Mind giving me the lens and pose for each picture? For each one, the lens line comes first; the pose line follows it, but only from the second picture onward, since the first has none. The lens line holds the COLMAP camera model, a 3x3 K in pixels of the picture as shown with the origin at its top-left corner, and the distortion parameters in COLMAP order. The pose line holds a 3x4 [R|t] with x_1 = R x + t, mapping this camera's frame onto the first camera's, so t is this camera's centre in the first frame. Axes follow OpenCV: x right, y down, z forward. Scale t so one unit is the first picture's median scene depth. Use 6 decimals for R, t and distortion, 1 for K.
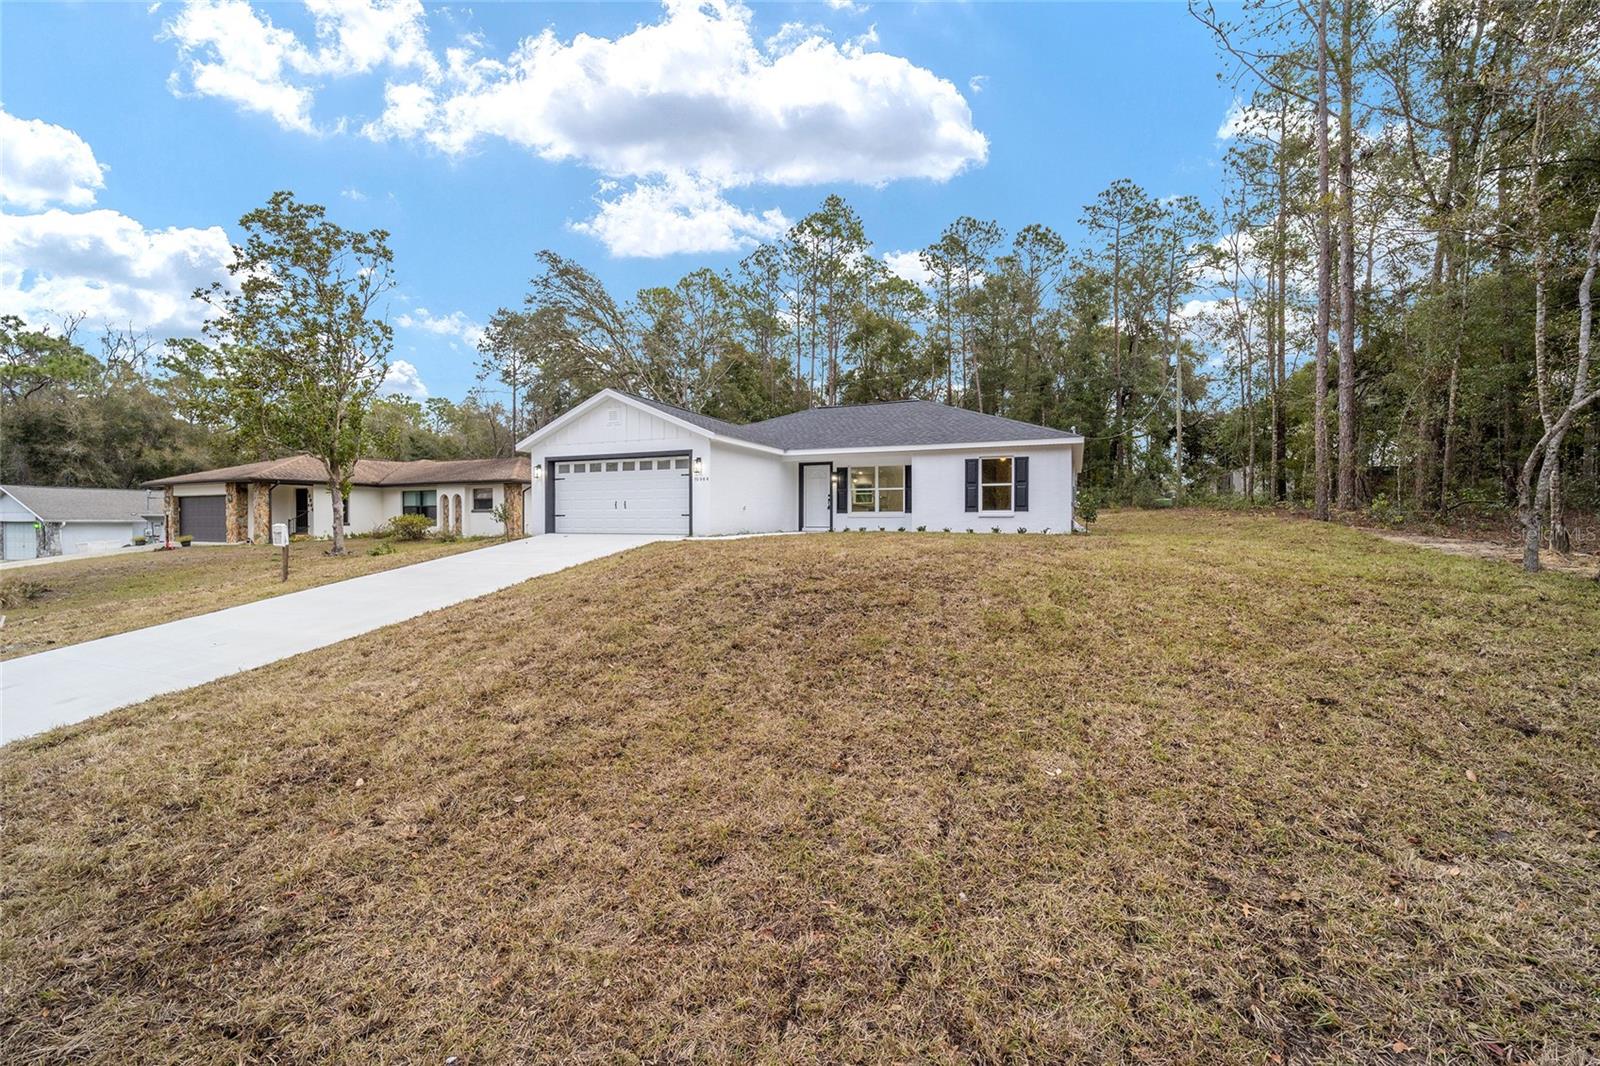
lens RADIAL K [[644.8, 0, 798.8], [0, 644.8, 524.5], [0, 0, 1]] dist [-0.011487, -0.000483]
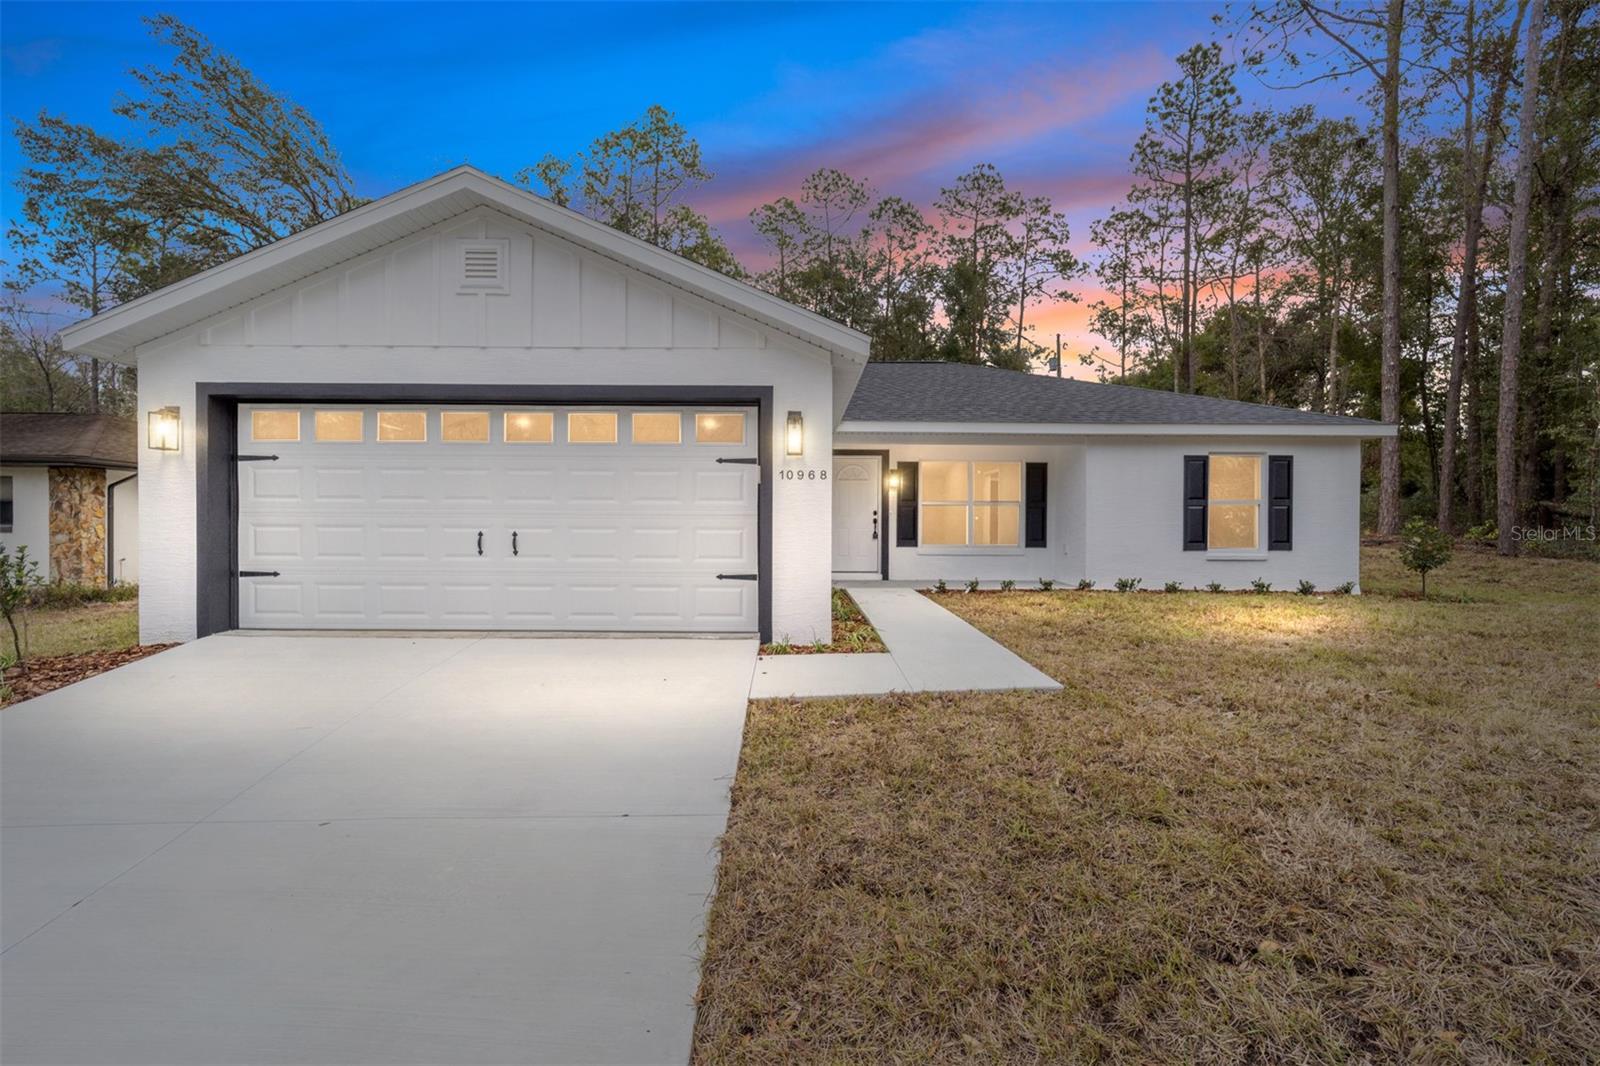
lens RADIAL K [[636.9, 0, 797.0], [0, 636.9, 529.1], [0, 0, 1]] dist [-0.003055, 0.000025]
pose [[0.915127, 0.001019, 0.403164, -0.230875], [-0.003217, 0.999983, 0.004776, -0.034389], [-0.403153, -0.005668, 0.915115, 0.551828]]
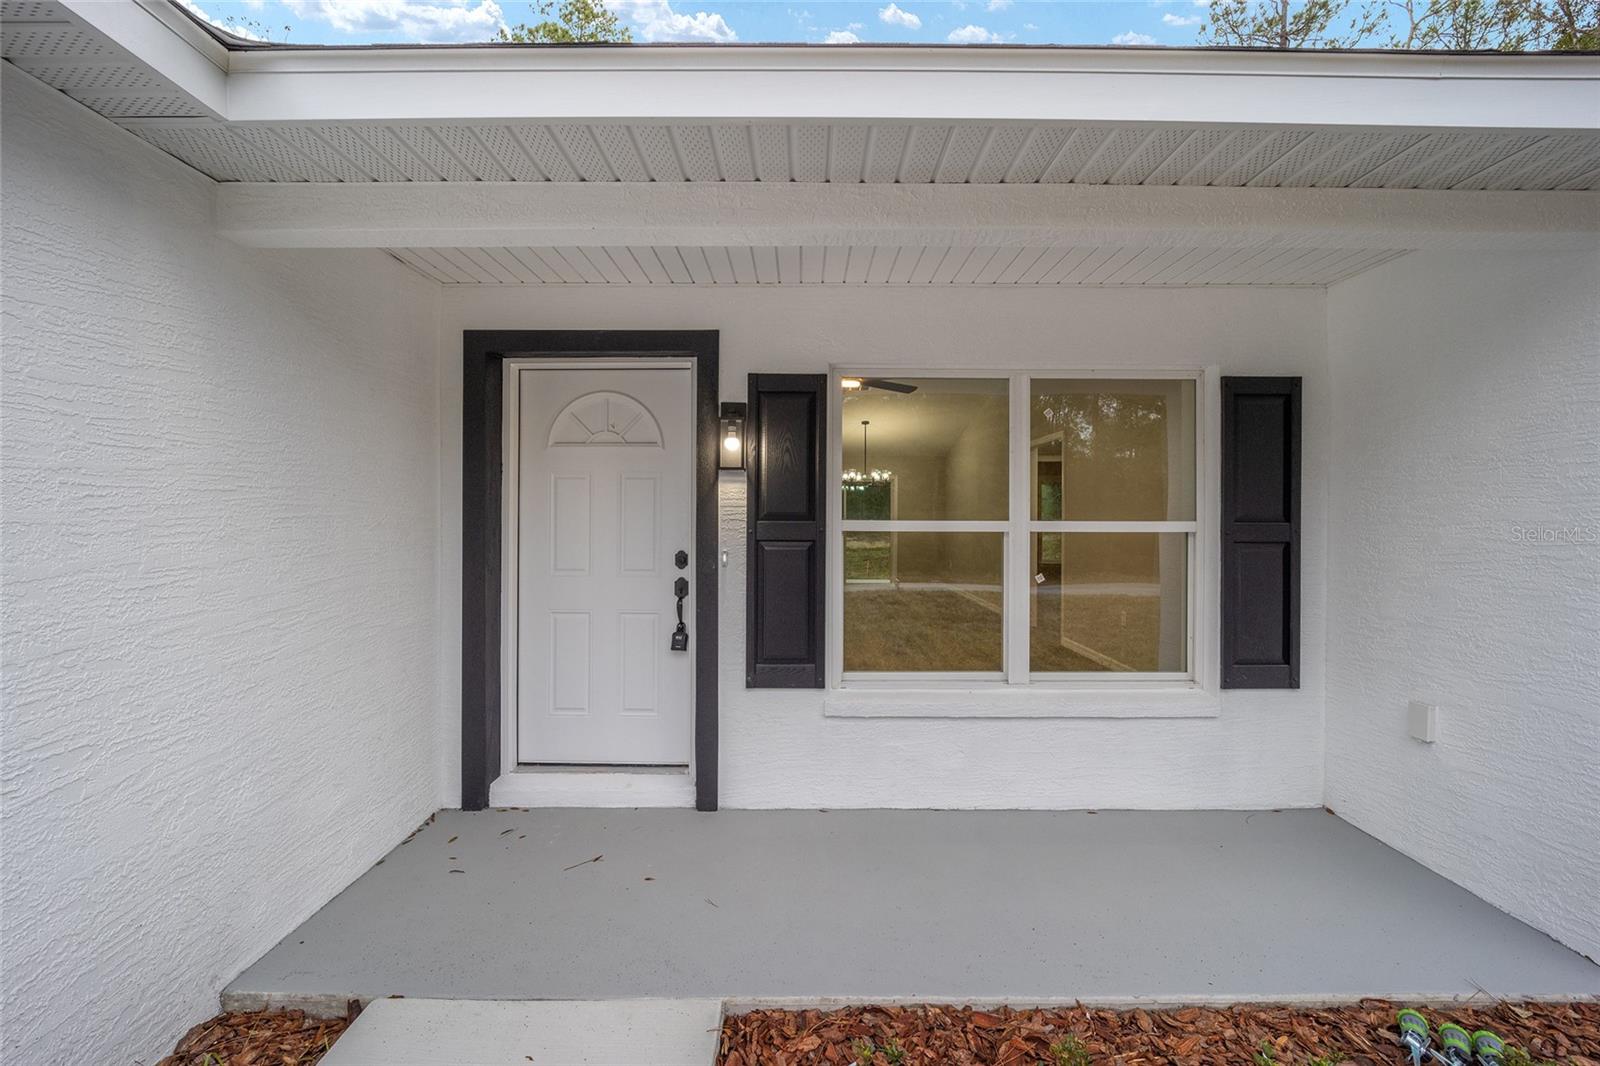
lens RADIAL K [[644.8, 0, 798.8], [0, 644.8, 524.5], [0, 0, 1]] dist [-0.011487, -0.000483]
pose [[0.919684, 0.004979, 0.392627, 0.012999], [-0.002312, 0.999971, -0.007263, -0.053310], [-0.392652, 0.005772, 0.919669, 0.866091]]
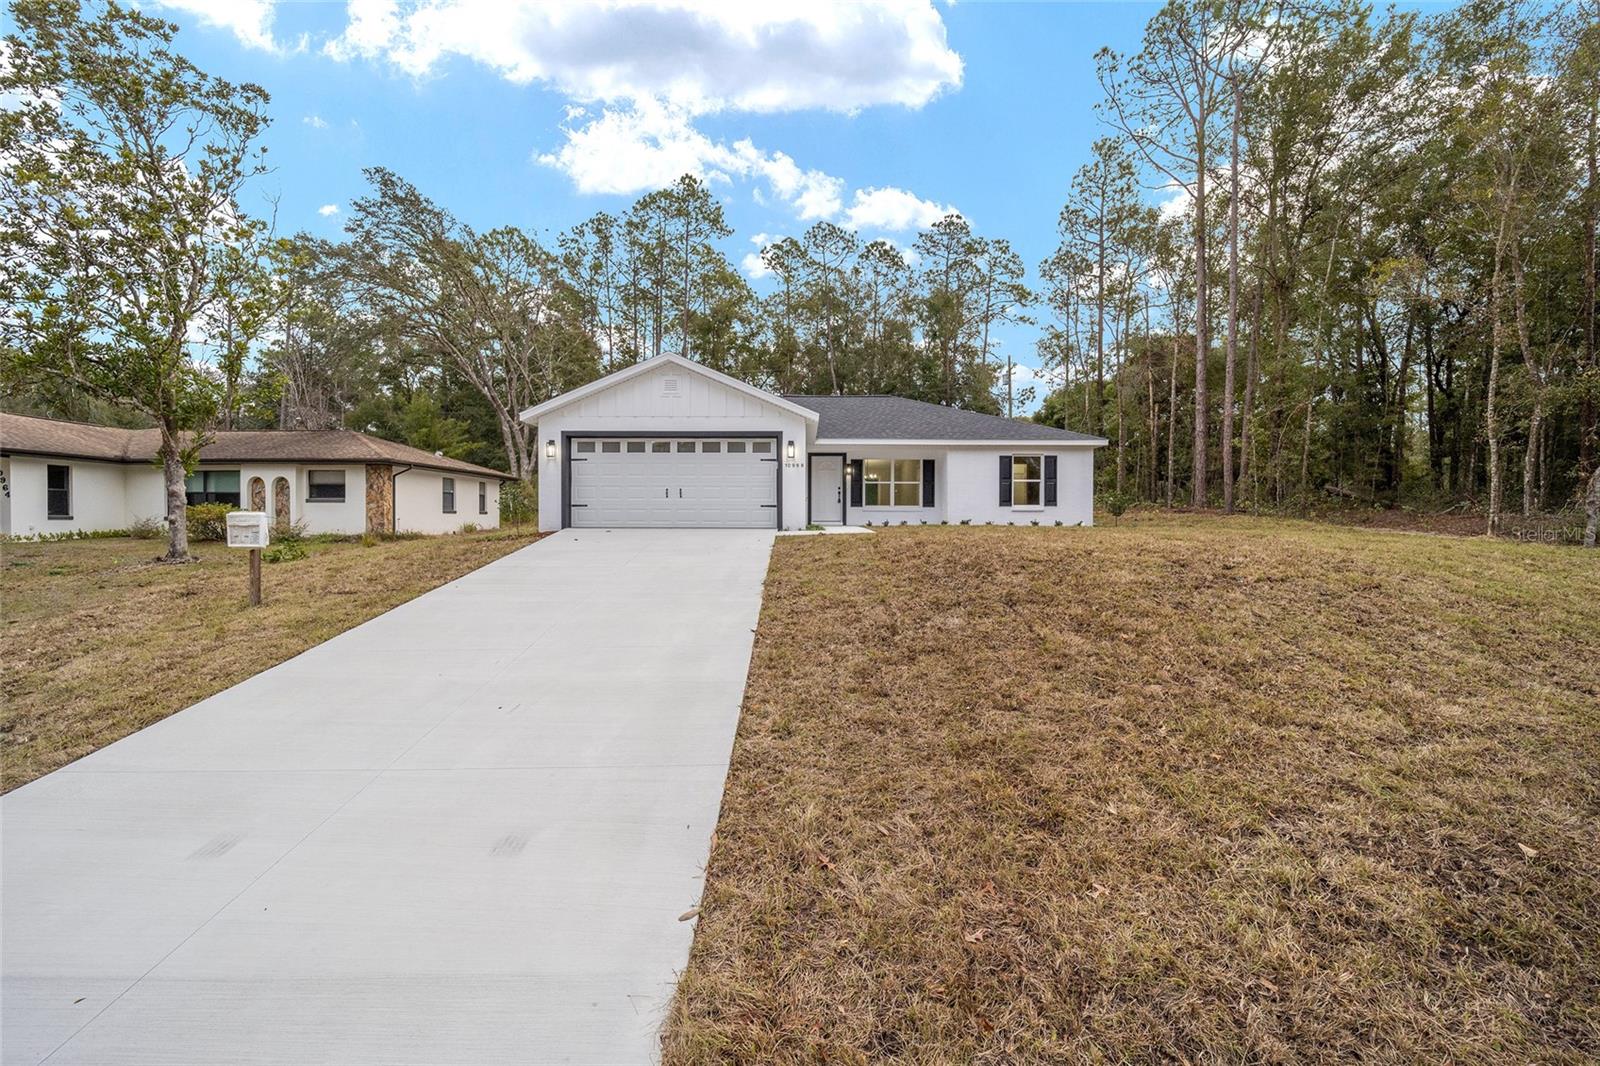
lens RADIAL K [[644.8, 0, 798.8], [0, 644.8, 524.5], [0, 0, 1]] dist [-0.011487, -0.000483]
pose [[0.918421, -0.000597, 0.395604, -0.394759], [-0.000001, 0.999999, 0.001512, 0.007550], [-0.395605, -0.001389, 0.918420, 0.147273]]
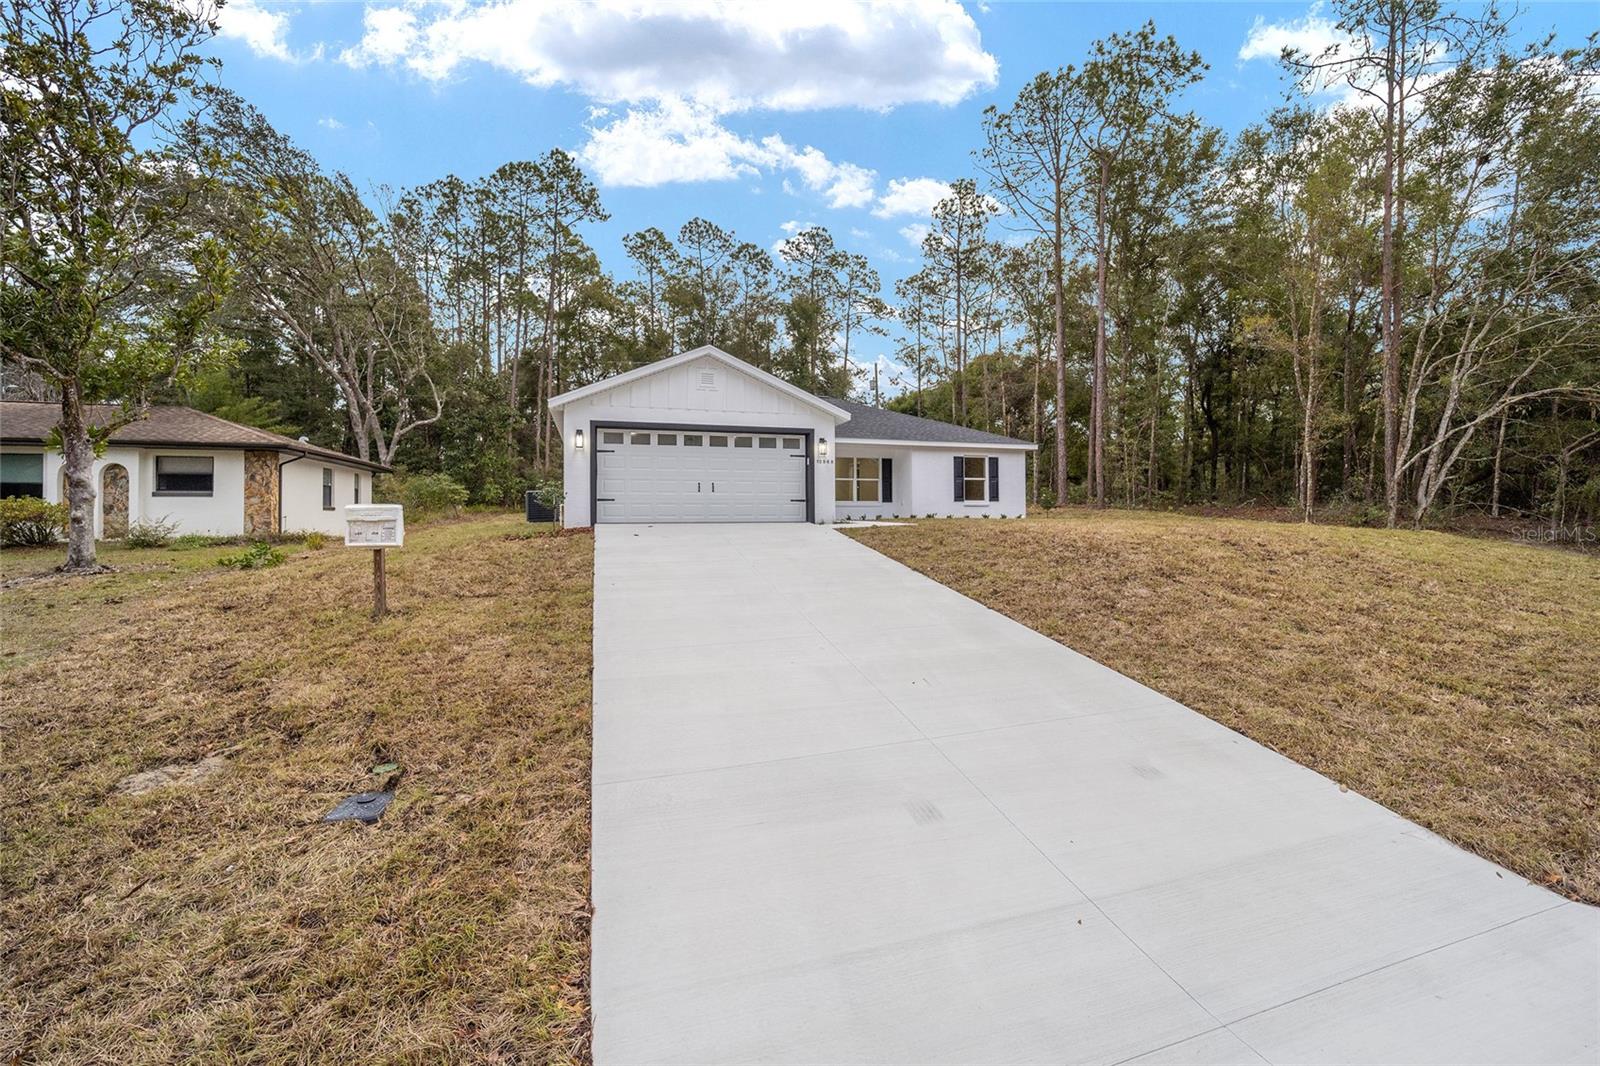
lens RADIAL K [[653.4, 0, 804.6], [0, 653.4, 502.5], [0, 0, 1]] dist [-0.012971, -0.000181]
pose [[0.753439, 0.011243, 0.657421, -0.628783], [0.008923, 0.999587, -0.027320, 0.010894], [-0.657457, 0.026450, 0.753028, 0.250444]]
